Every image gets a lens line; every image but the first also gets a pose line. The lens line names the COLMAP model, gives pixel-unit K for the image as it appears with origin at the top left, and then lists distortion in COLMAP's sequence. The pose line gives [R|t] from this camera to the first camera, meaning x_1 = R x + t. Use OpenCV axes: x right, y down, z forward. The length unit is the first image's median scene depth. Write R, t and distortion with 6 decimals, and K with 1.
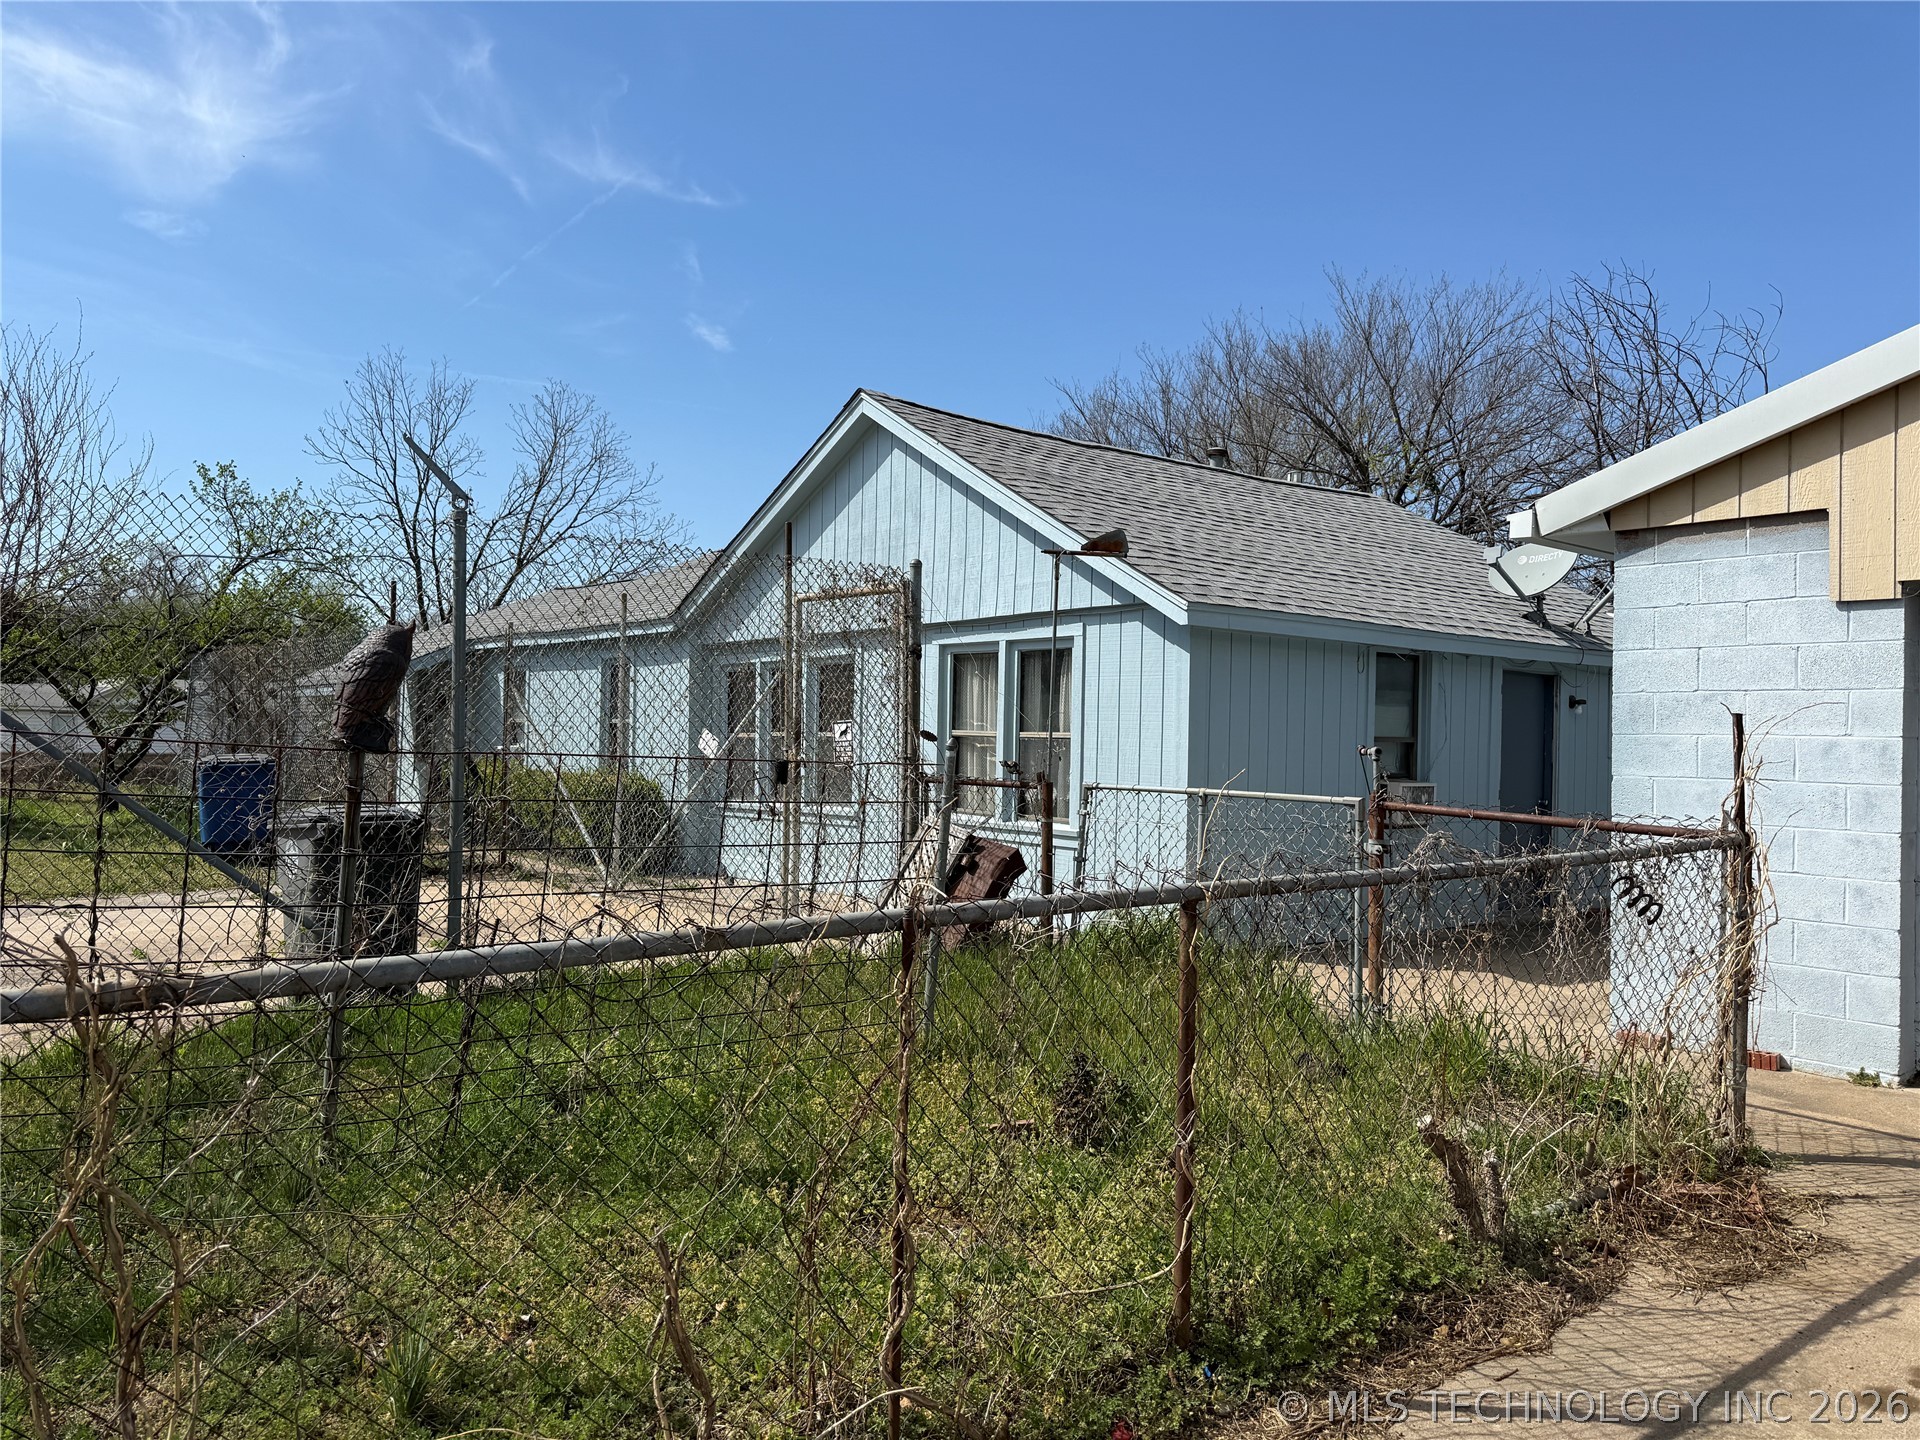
lens RADIAL K [[1356.7, 0, 964.2], [0, 1356.7, 719.0], [0, 0, 1]] dist [0.013496, -0.017832]
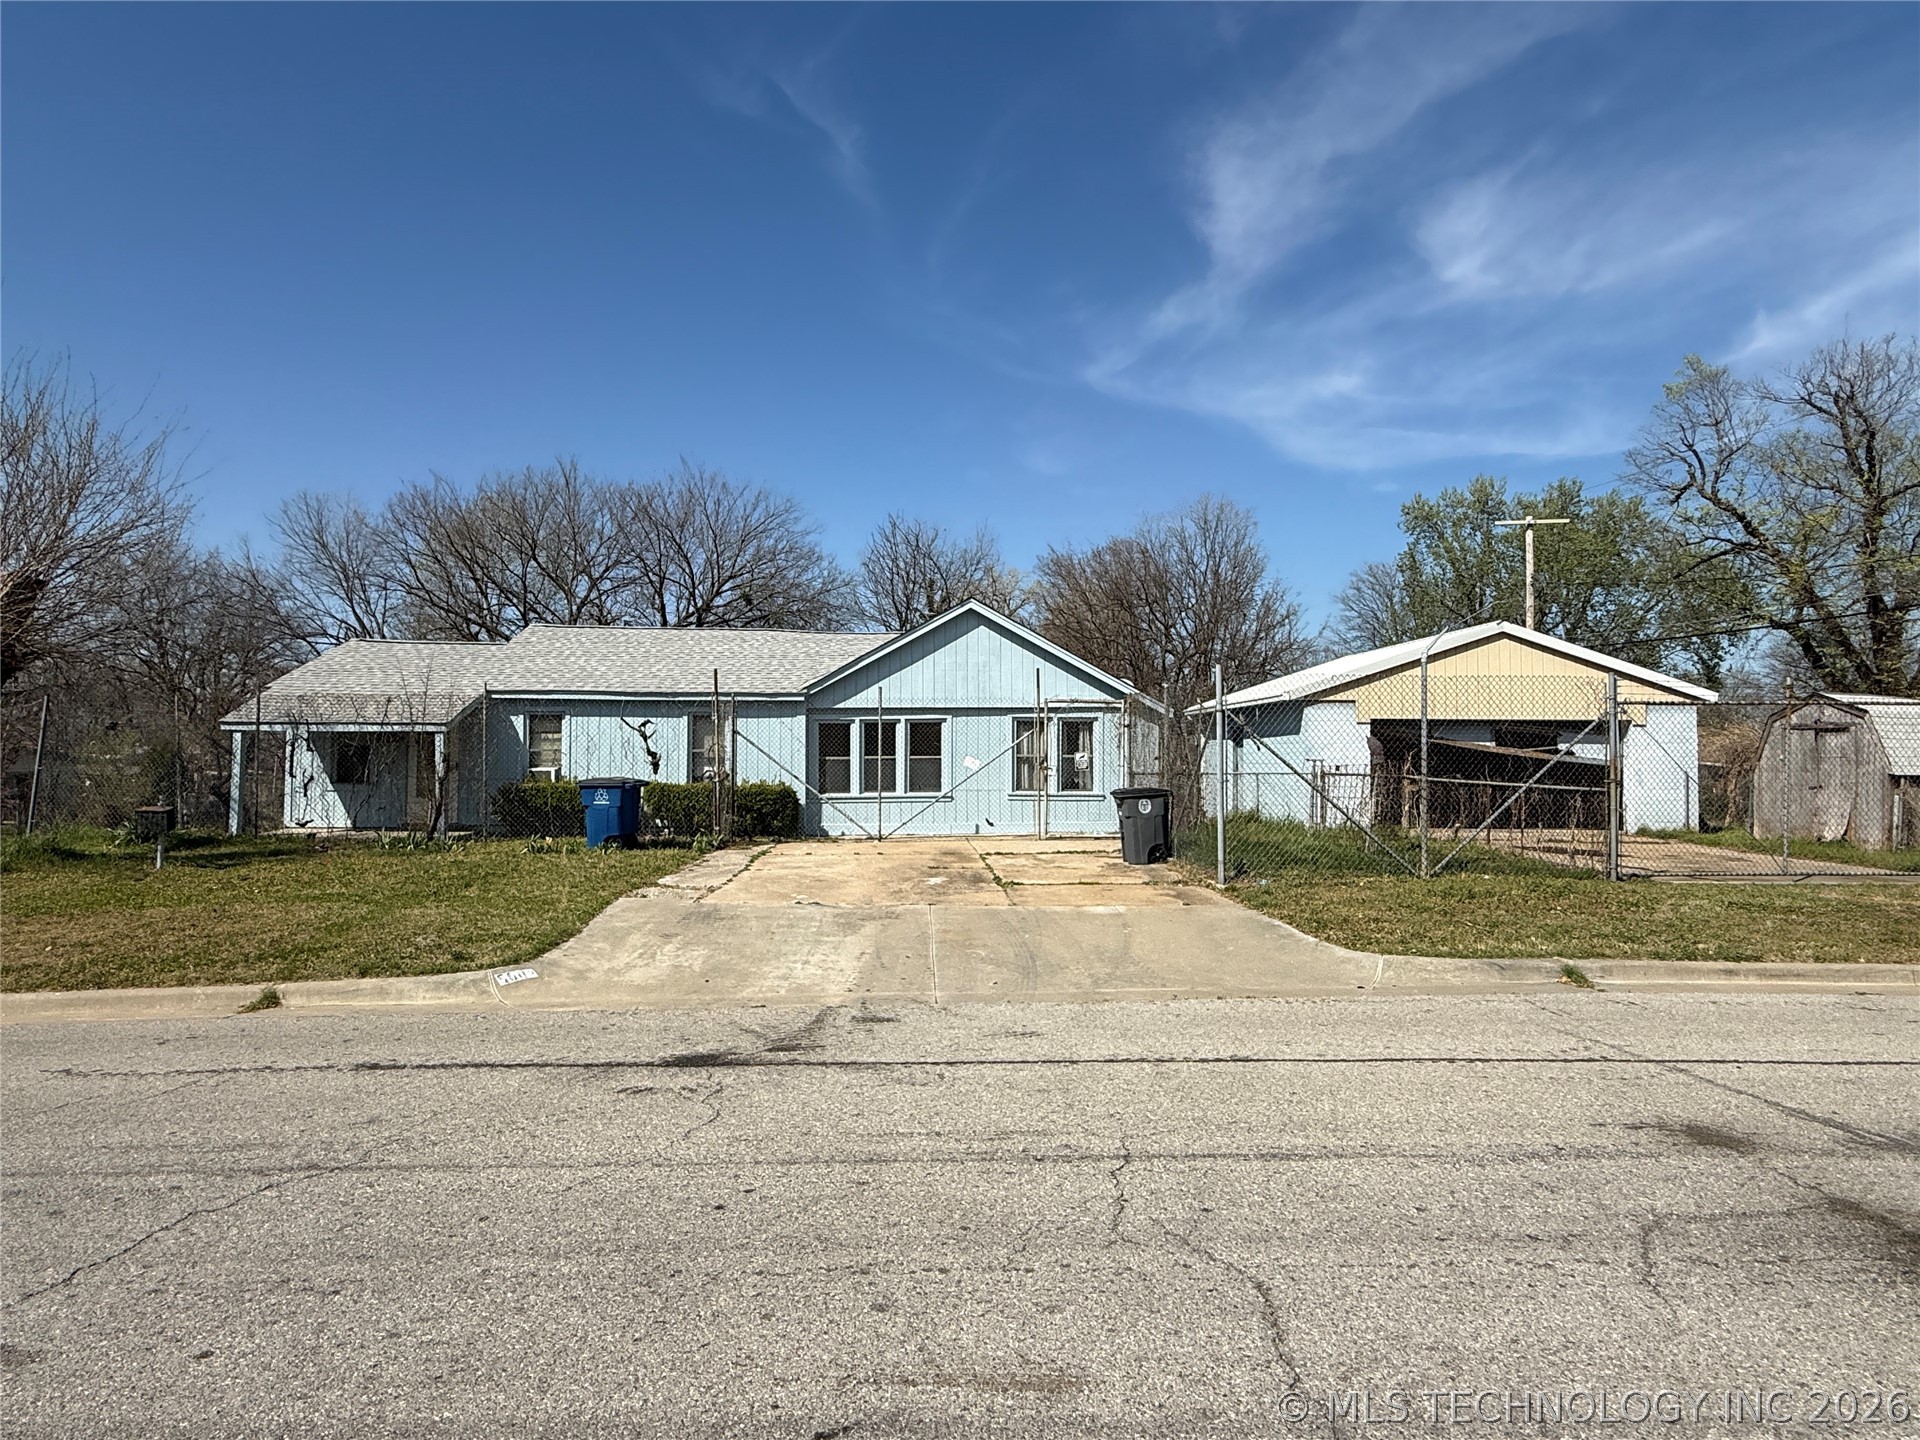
lens RADIAL K [[1048.3, 0, 960.4], [0, 1048.3, 726.3], [0, 0, 1]] dist [-0.014390, 0.006841]
pose [[0.618068, 0.005440, 0.786106, -2.559091], [-0.001486, 0.999982, -0.005753, -0.050840], [-0.786123, 0.002388, 0.618065, -0.035986]]
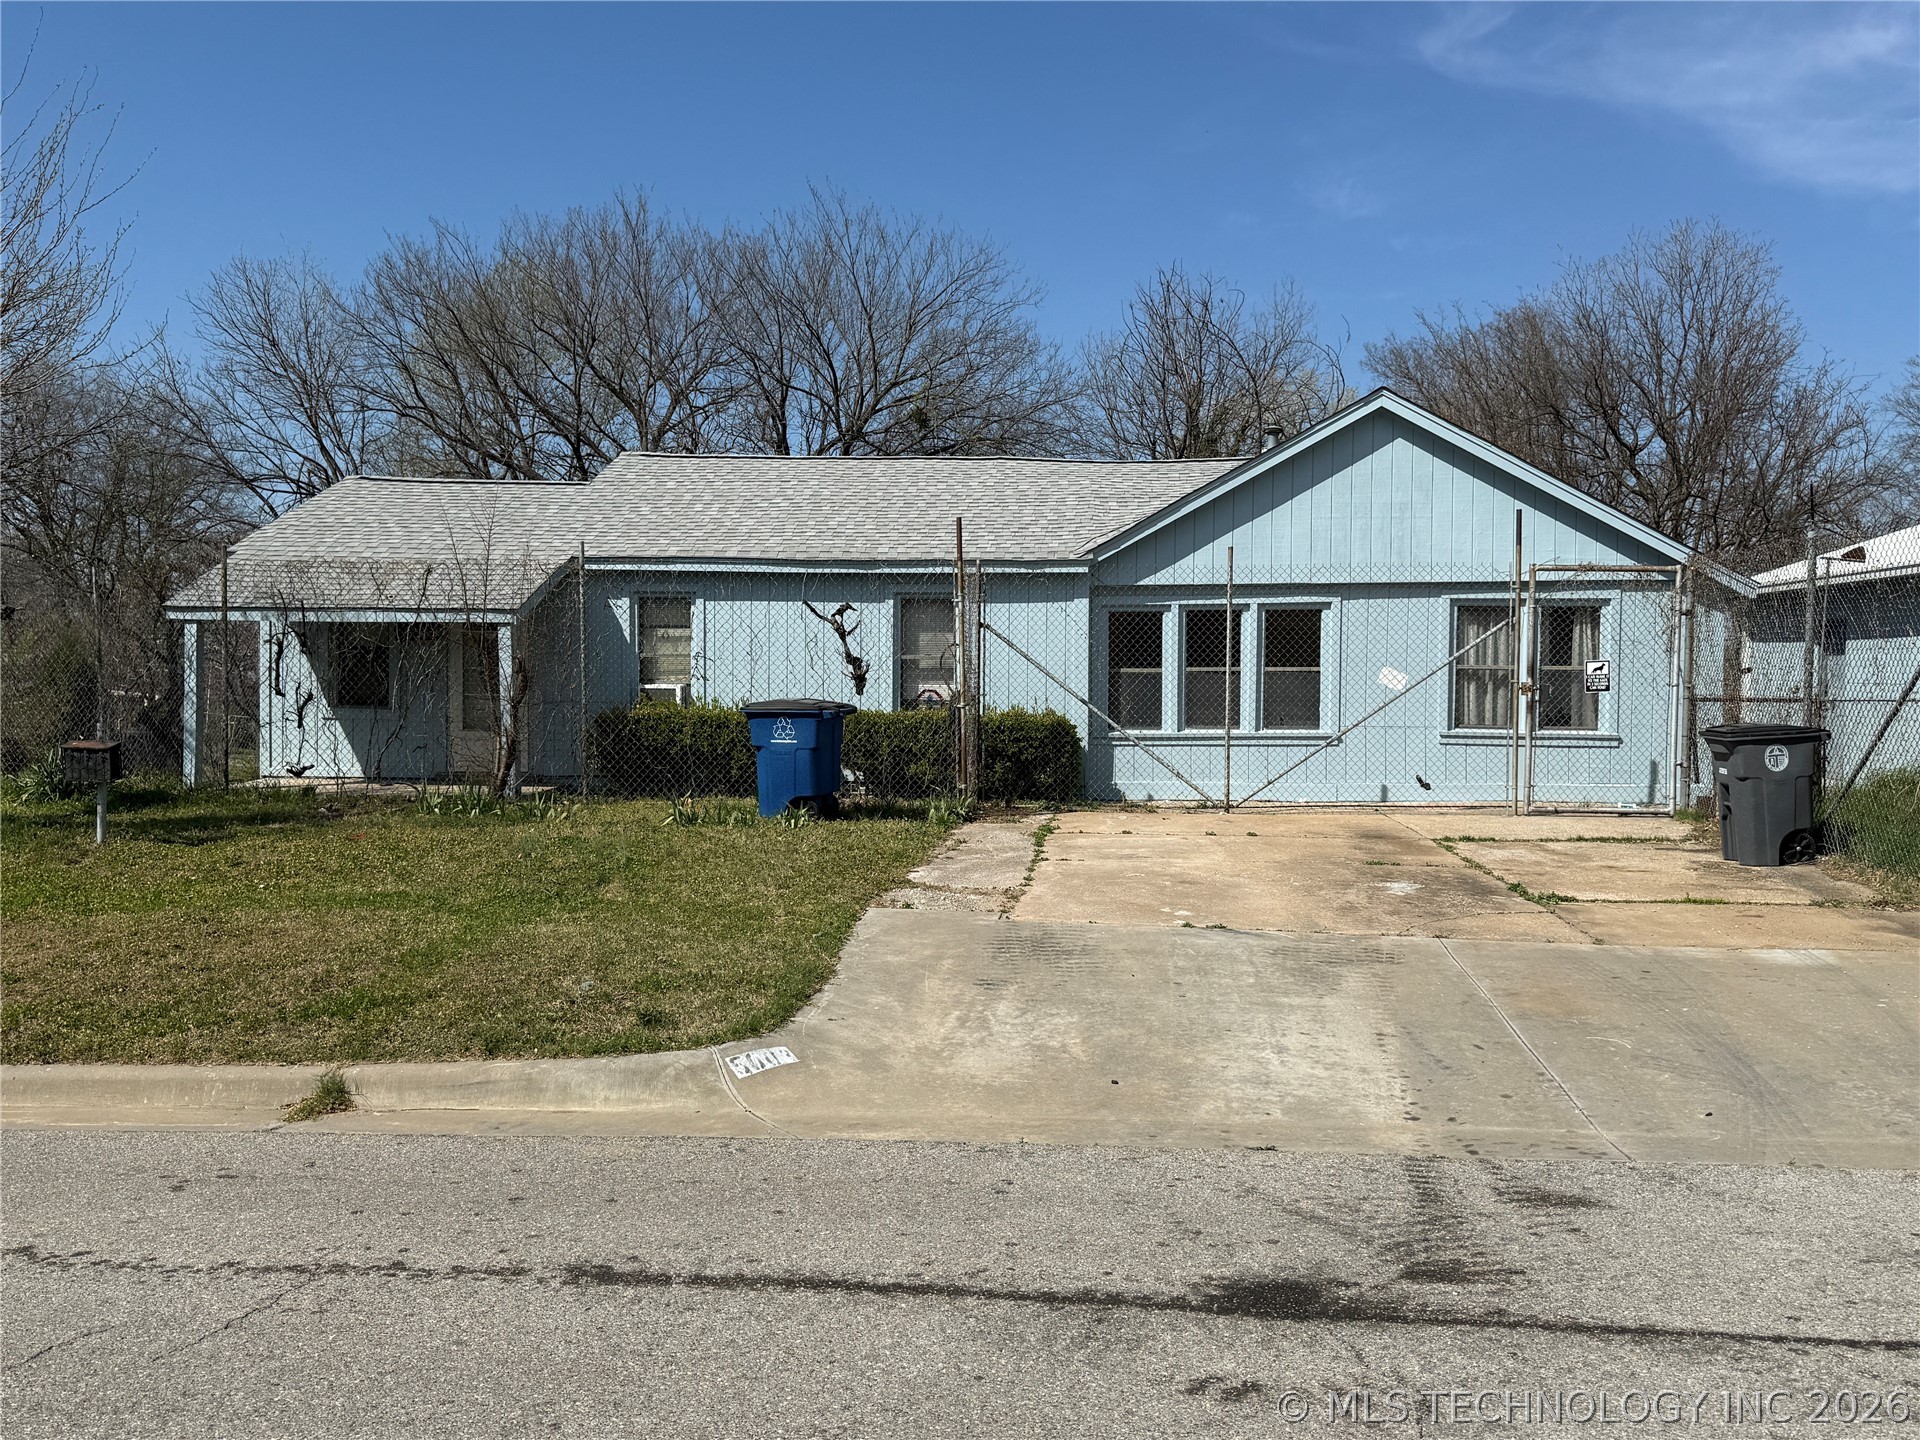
lens RADIAL K [[1605.3, 0, 980.8], [0, 1605.3, 752.9], [0, 0, 1]] dist [0.073117, -0.114639]
pose [[0.715987, -0.048126, 0.696453, -2.514739], [-0.003158, 0.997387, 0.072169, -0.031764], [-0.698106, -0.053871, 0.713964, 0.344829]]
